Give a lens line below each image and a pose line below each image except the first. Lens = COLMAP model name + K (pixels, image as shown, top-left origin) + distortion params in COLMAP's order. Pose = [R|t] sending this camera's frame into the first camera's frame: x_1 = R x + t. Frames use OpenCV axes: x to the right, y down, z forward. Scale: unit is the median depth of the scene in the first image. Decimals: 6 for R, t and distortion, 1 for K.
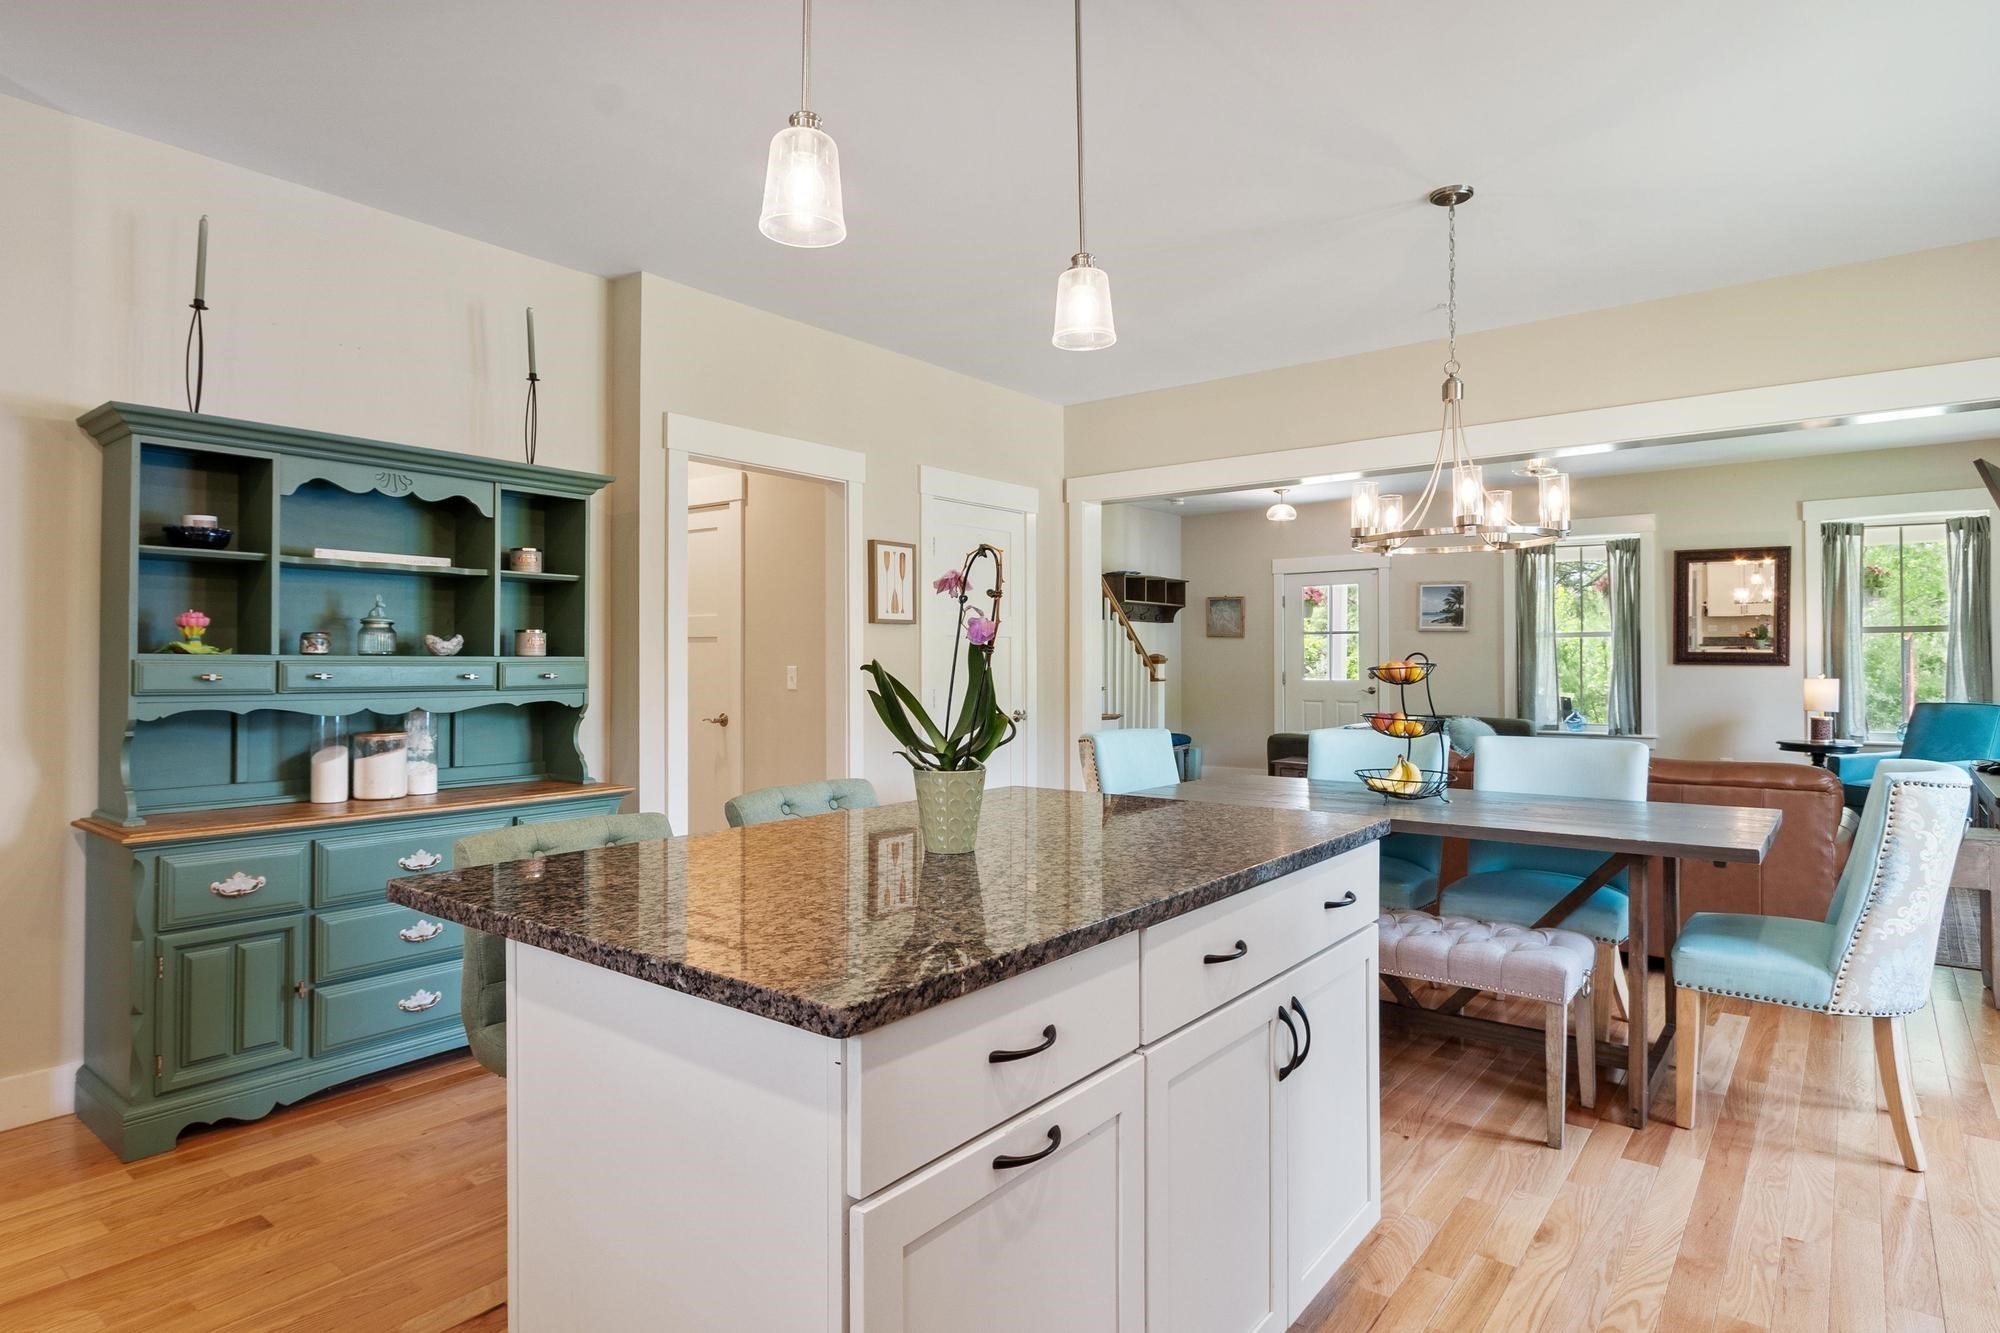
lens RADIAL K [[1100.5, 0, 1000.8], [0, 1100.5, 658.7], [0, 0, 1]] dist [0.005524, 0.000668]
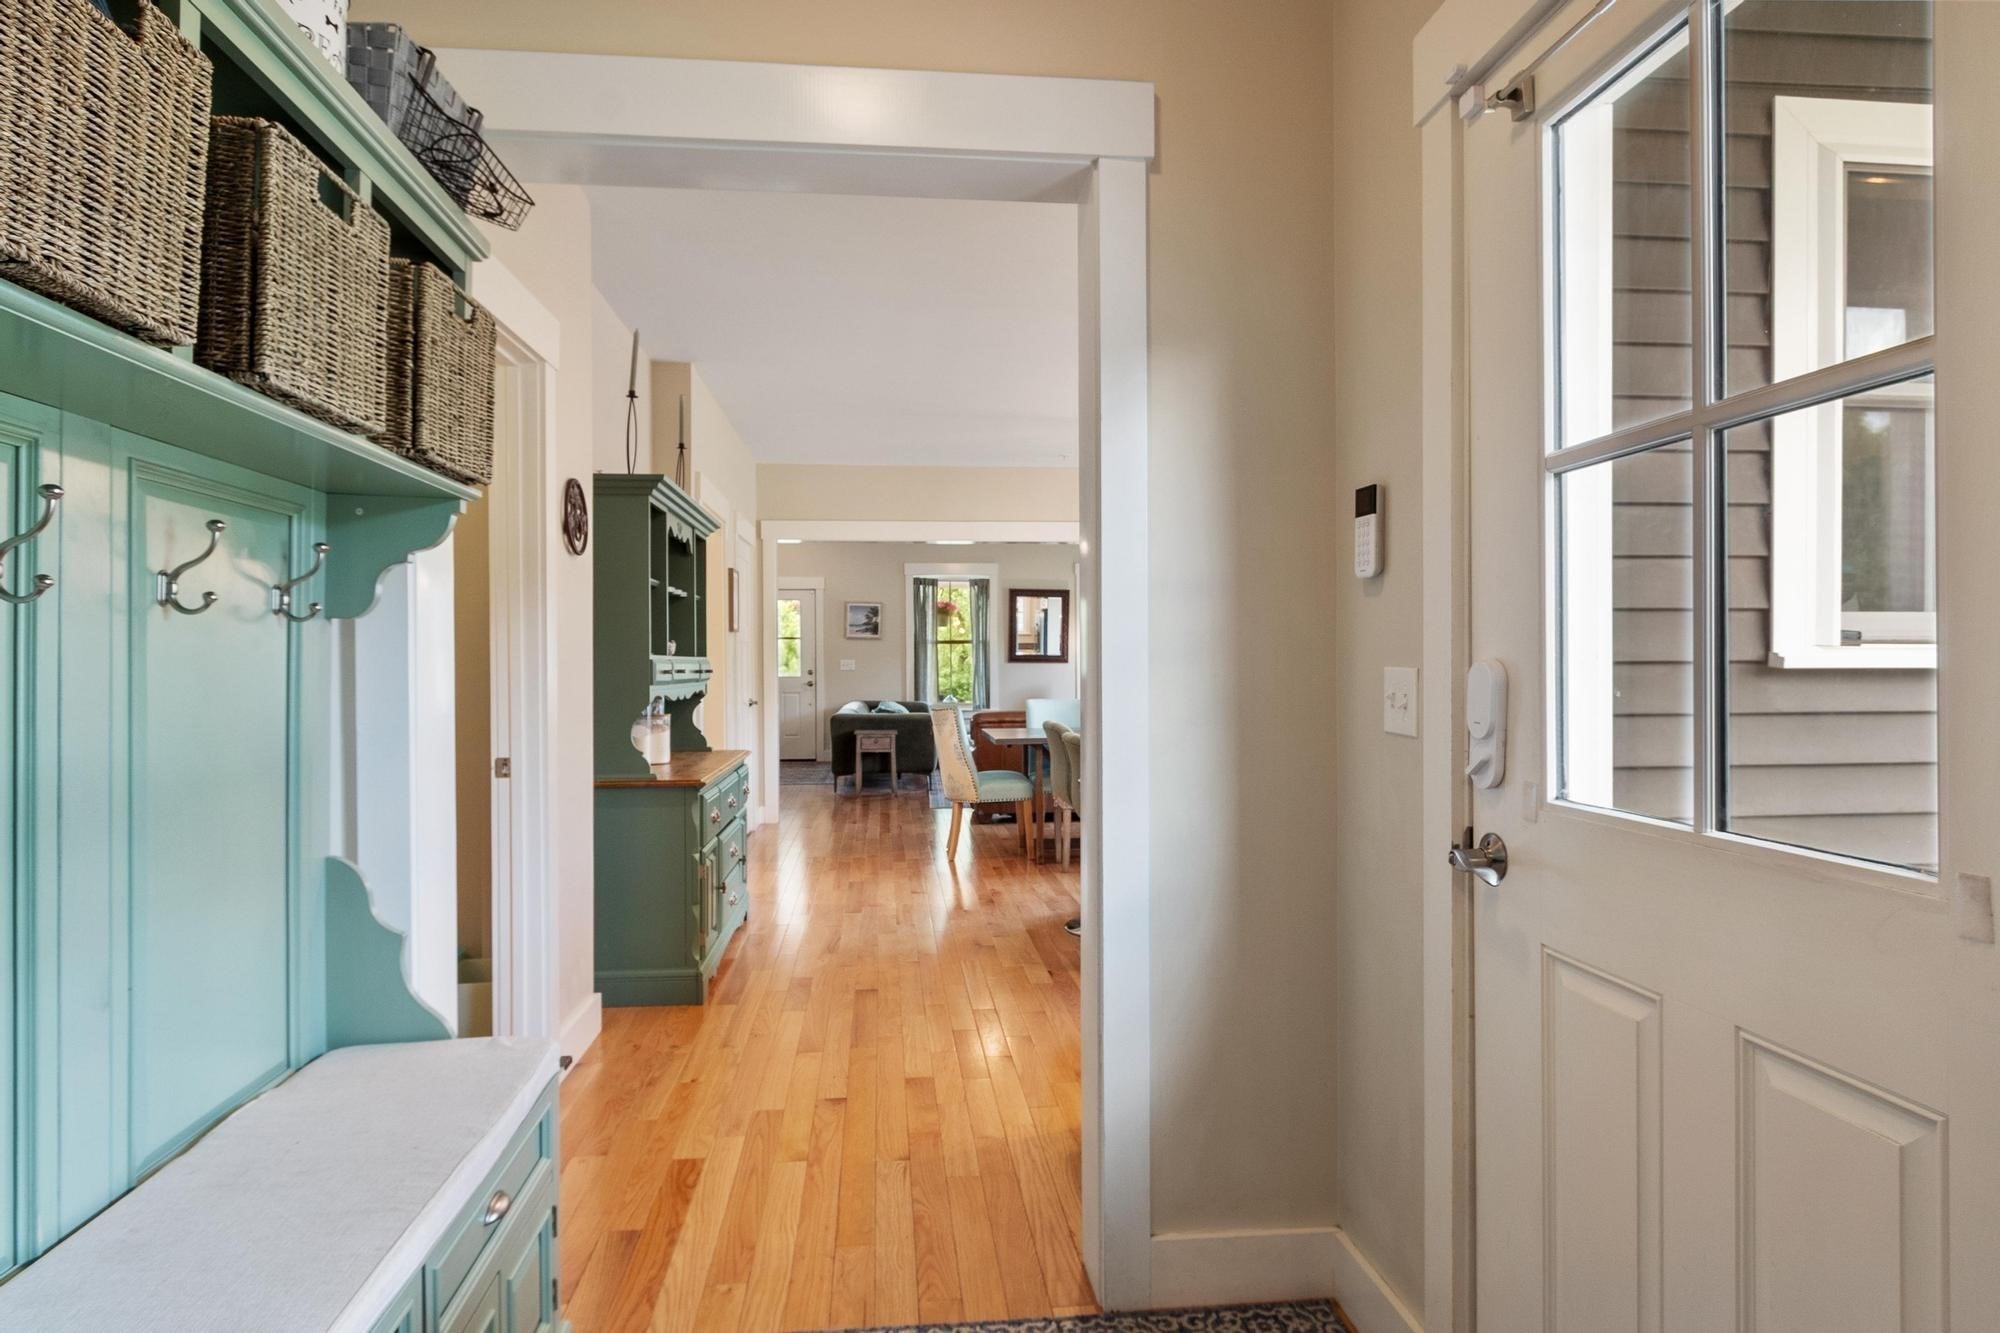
lens RADIAL K [[1100.5, 0, 996.9], [0, 1100.5, 665.3], [0, 0, 1]] dist [0.005524, 0.000668]
pose [[0.721558, -0.003353, 0.692346, -0.460911], [-0.000881, 0.999983, 0.005761, 0.000227], [-0.692354, -0.004767, 0.721543, -0.096044]]
